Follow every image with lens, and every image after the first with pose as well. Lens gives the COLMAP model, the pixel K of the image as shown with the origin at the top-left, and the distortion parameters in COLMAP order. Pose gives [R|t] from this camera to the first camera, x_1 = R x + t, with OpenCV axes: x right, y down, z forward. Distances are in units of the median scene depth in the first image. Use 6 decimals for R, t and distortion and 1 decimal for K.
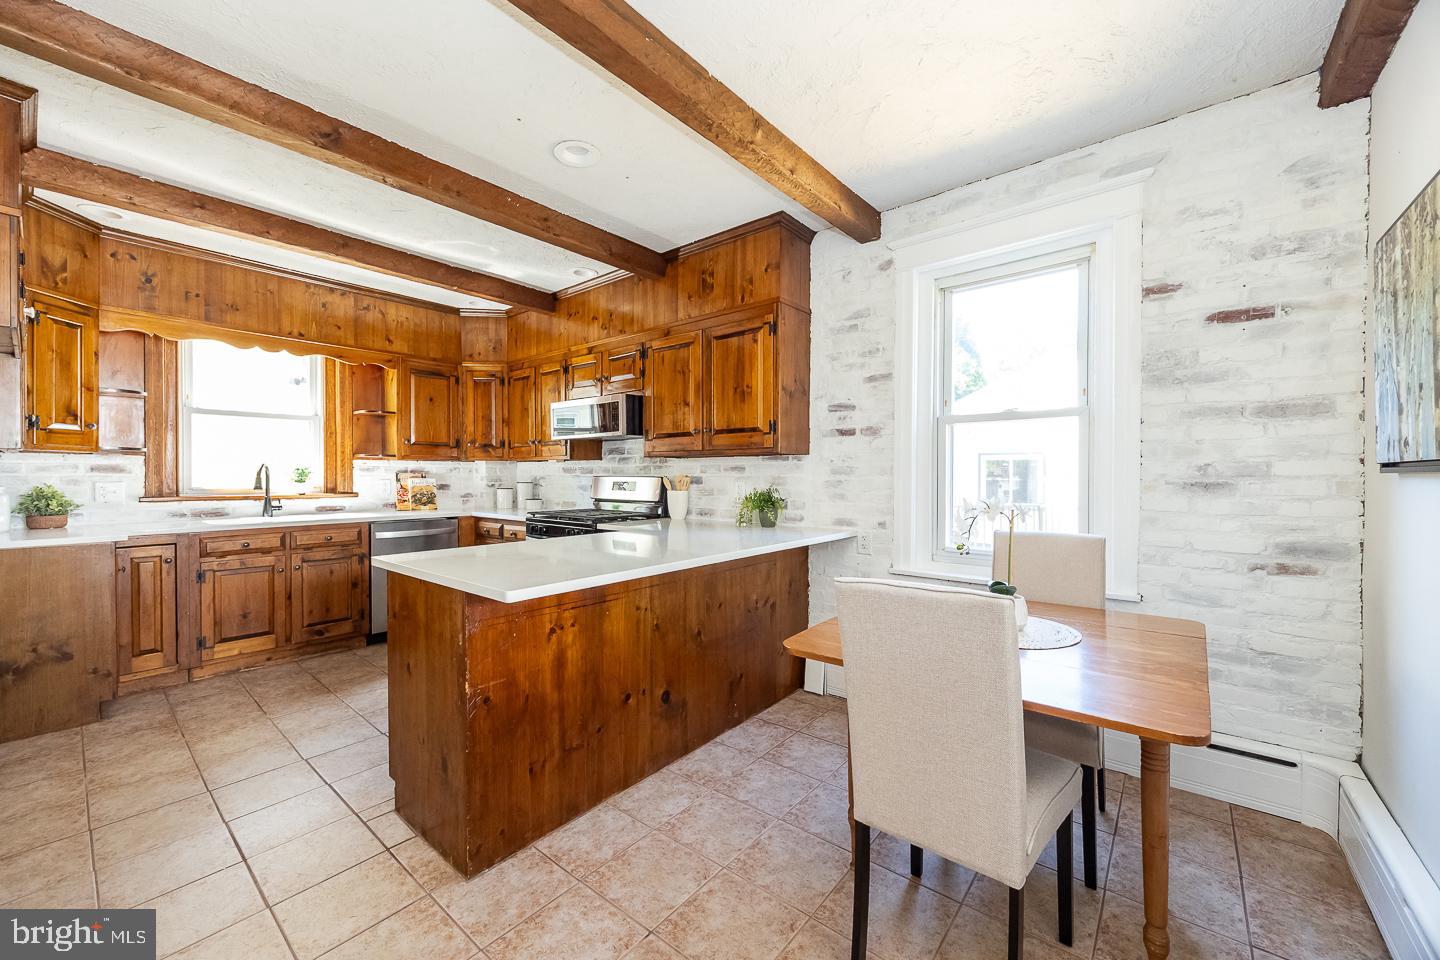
lens RADIAL K [[557.0, 0, 720.2], [0, 557.0, 479.3], [0, 0, 1]] dist [-0.002832, 0.000434]
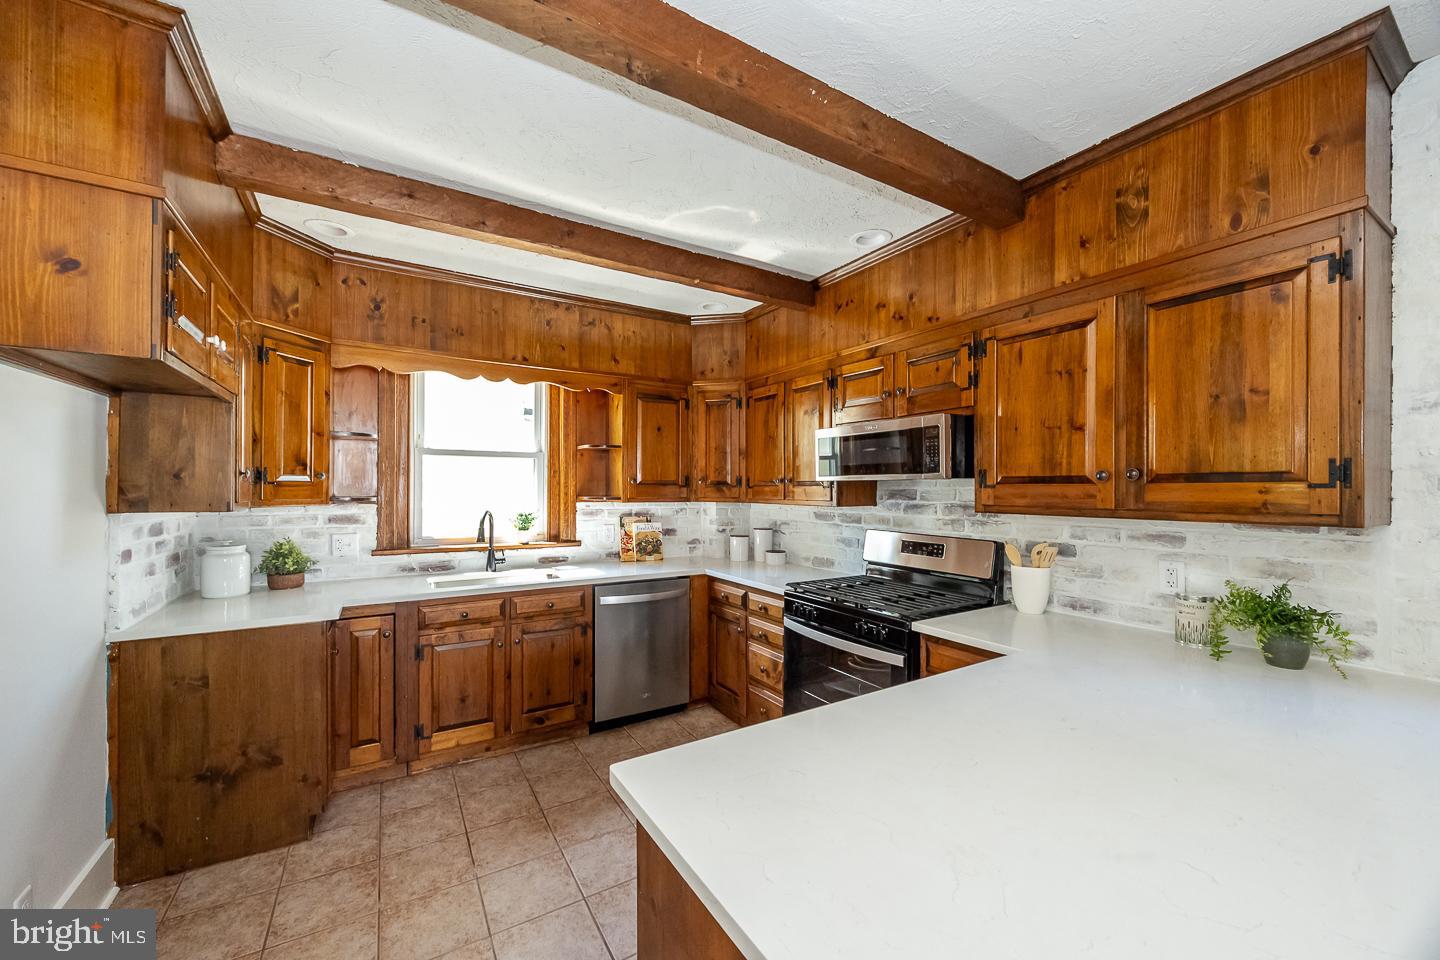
lens RADIAL K [[557.0, 0, 720.8], [0, 557.0, 488.9], [0, 0, 1]] dist [-0.002832, 0.000434]
pose [[0.947240, 0.002452, -0.320514, -0.220464], [-0.005494, 0.999948, -0.008588, -0.063091], [0.320477, 0.009895, 0.947205, 0.327083]]
